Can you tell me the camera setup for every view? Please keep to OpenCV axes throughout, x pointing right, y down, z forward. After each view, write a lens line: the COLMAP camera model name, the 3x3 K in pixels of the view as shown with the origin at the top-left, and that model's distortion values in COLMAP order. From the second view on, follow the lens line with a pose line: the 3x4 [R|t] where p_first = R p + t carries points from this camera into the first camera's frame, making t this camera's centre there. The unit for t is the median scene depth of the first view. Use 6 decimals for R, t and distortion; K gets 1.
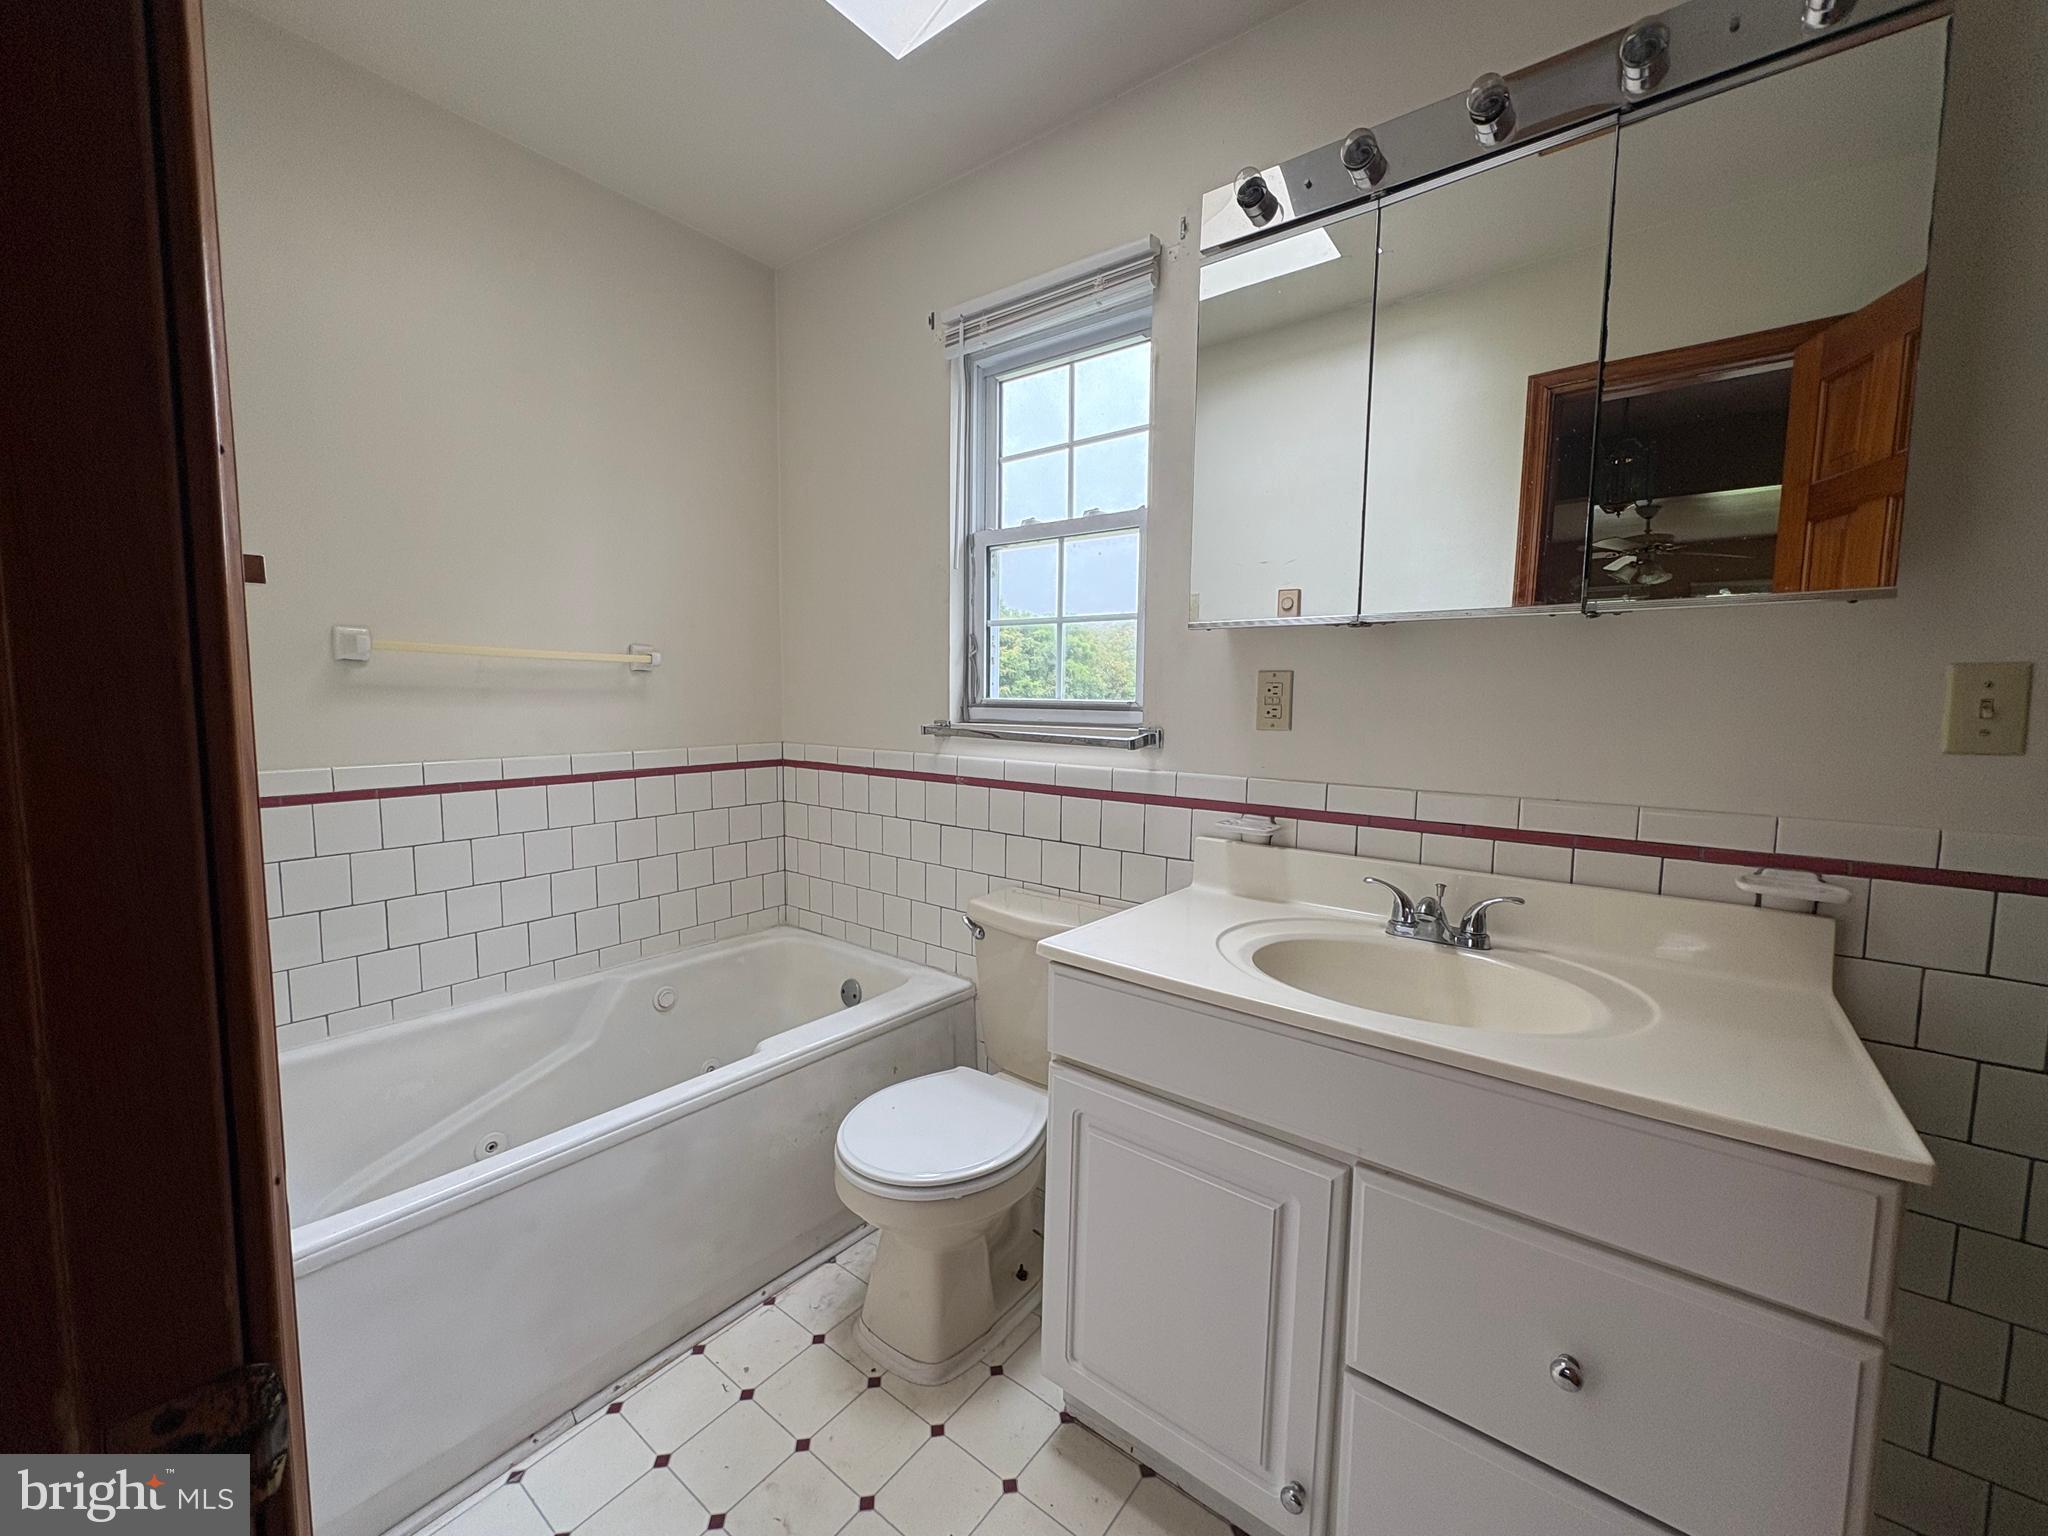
lens RADIAL K [[813.6, 0, 1021.7], [0, 813.6, 763.1], [0, 0, 1]] dist [0.000205, -0.000197]
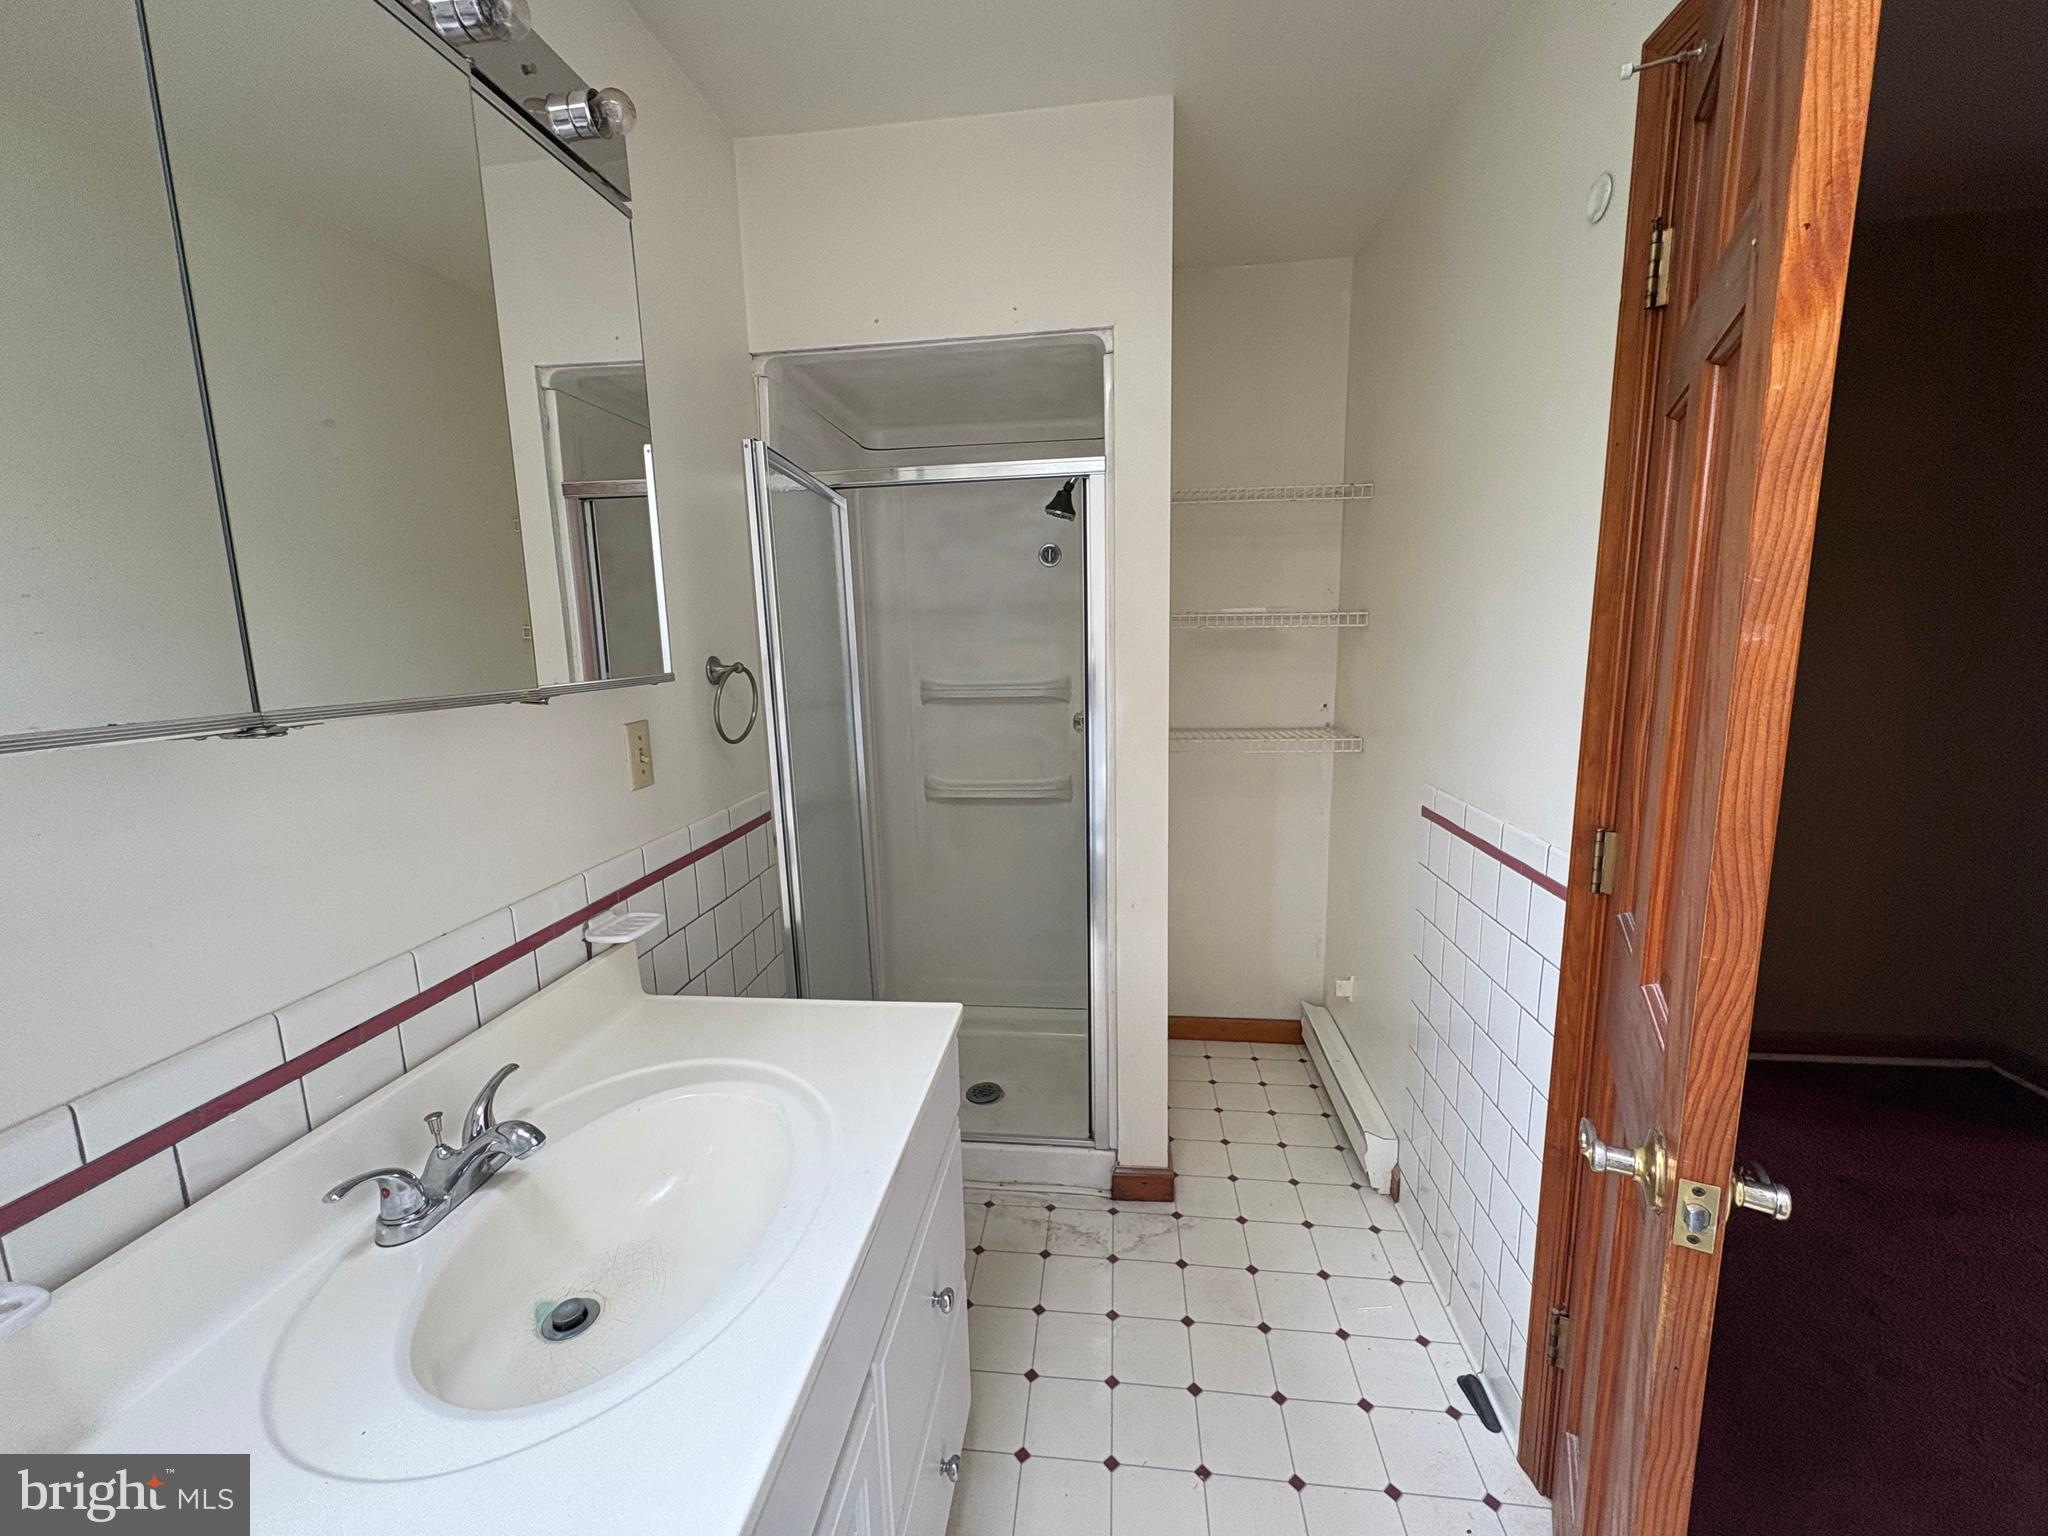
lens RADIAL K [[813.6, 0, 1021.7], [0, 813.6, 763.1], [0, 0, 1]] dist [0.000205, -0.000197]
pose [[-0.514315, -0.138116, 0.846406, -0.275570], [0.087643, 0.973314, 0.212080, -0.256004], [-0.853111, 0.183257, -0.488486, 0.998159]]
